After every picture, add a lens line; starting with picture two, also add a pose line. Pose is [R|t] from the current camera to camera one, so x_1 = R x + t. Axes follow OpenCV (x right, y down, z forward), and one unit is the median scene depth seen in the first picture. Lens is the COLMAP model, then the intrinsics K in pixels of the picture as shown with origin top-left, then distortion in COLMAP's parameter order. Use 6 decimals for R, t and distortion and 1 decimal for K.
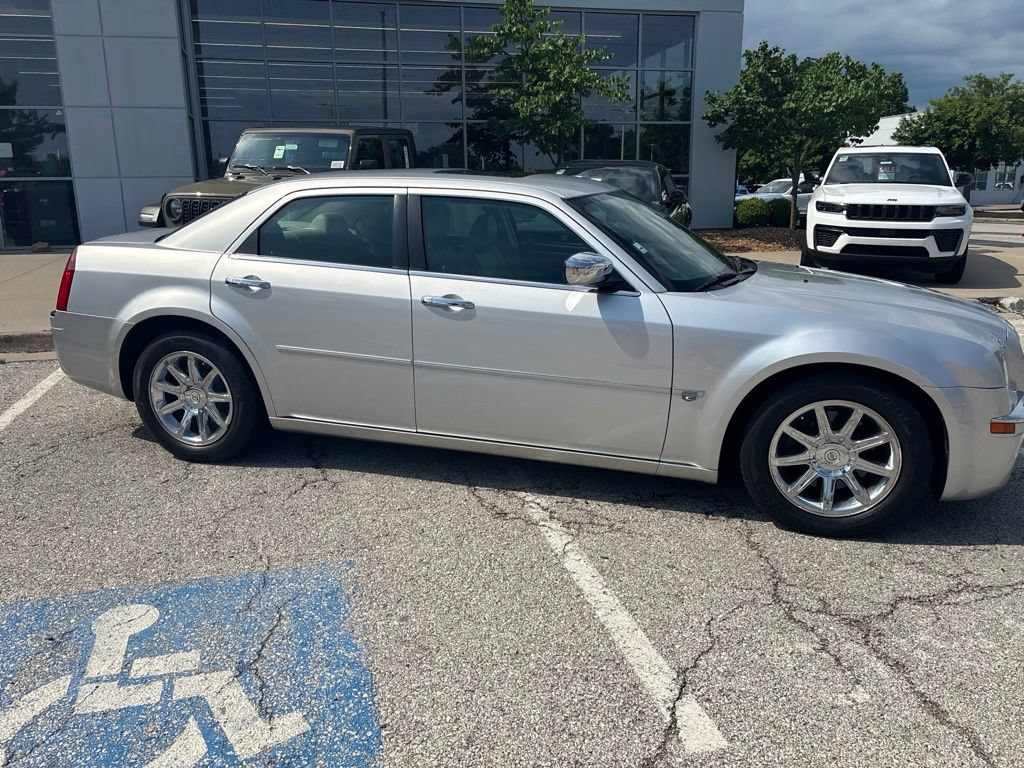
lens RADIAL K [[773.0, 0, 512.6], [0, 773.0, 377.2], [0, 0, 1]] dist [0.047812, -0.057154]
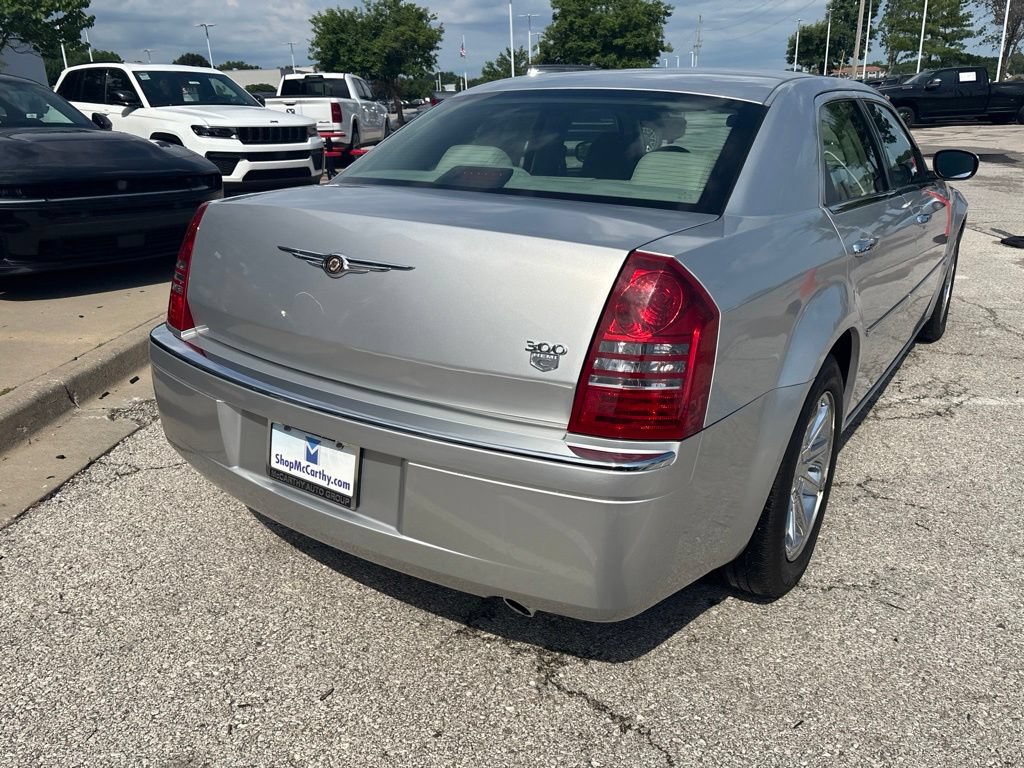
lens RADIAL K [[773.0, 0, 510.9], [0, 773.0, 376.0], [0, 0, 1]] dist [0.047812, -0.057154]
pose [[0.315442, -0.319572, 0.893516, -1.046711], [0.246002, 0.936938, 0.248255, -0.253998], [-0.916504, 0.141497, 0.374165, 1.061879]]
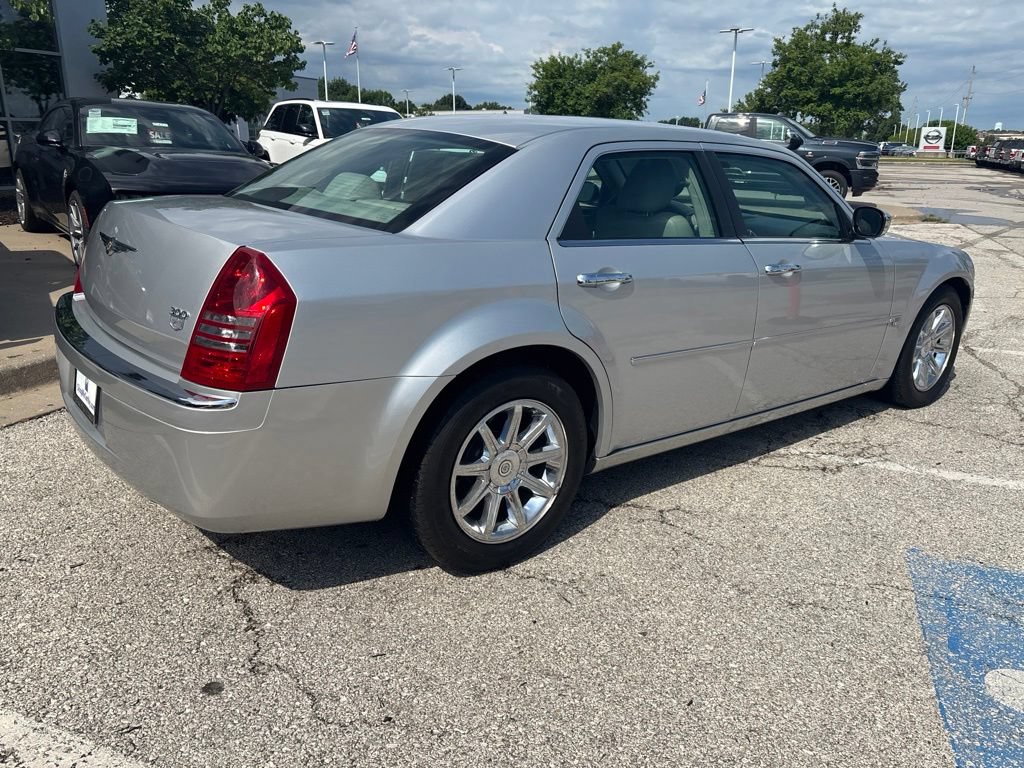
lens RADIAL K [[773.0, 0, 510.4], [0, 773.0, 387.8], [0, 0, 1]] dist [0.047812, -0.057154]
pose [[0.576356, -0.230590, 0.783991, -0.976733], [0.174703, 0.971953, 0.157439, -0.152972], [-0.798306, 0.046225, 0.600476, 0.668009]]
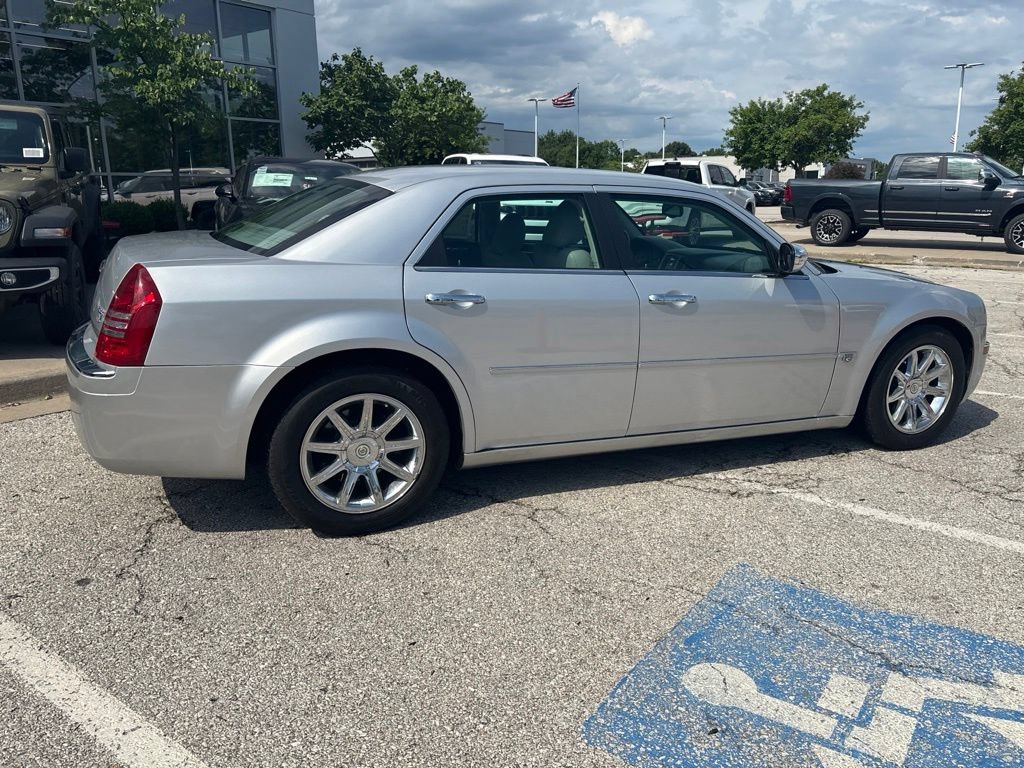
lens RADIAL K [[773.0, 0, 511.6], [0, 773.0, 375.4], [0, 0, 1]] dist [0.047812, -0.057154]
pose [[0.777358, -0.140130, 0.613252, -0.829573], [0.142820, 0.988730, 0.044889, -0.069598], [-0.612631, 0.052690, 0.788611, 0.320419]]
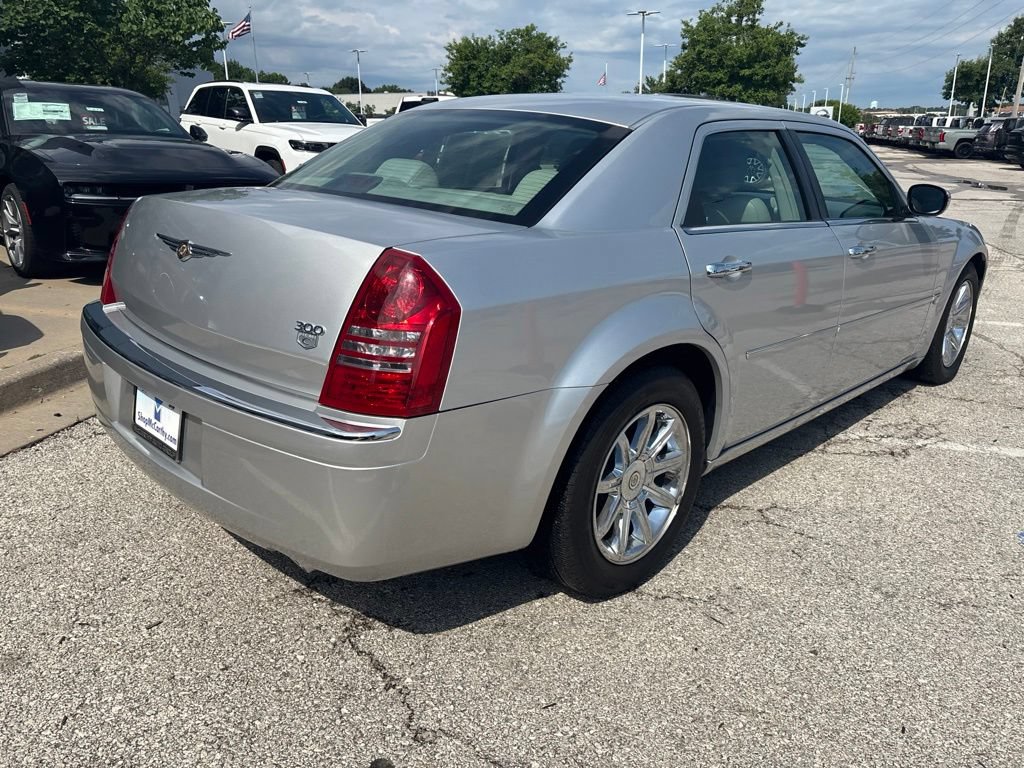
lens RADIAL K [[773.0, 0, 511.6], [0, 773.0, 375.2], [0, 0, 1]] dist [0.047812, -0.057154]
pose [[0.472805, -0.259702, 0.842028, -1.011251], [0.200939, 0.962181, 0.183932, -0.193962], [-0.857951, 0.082232, 0.507108, 0.850900]]
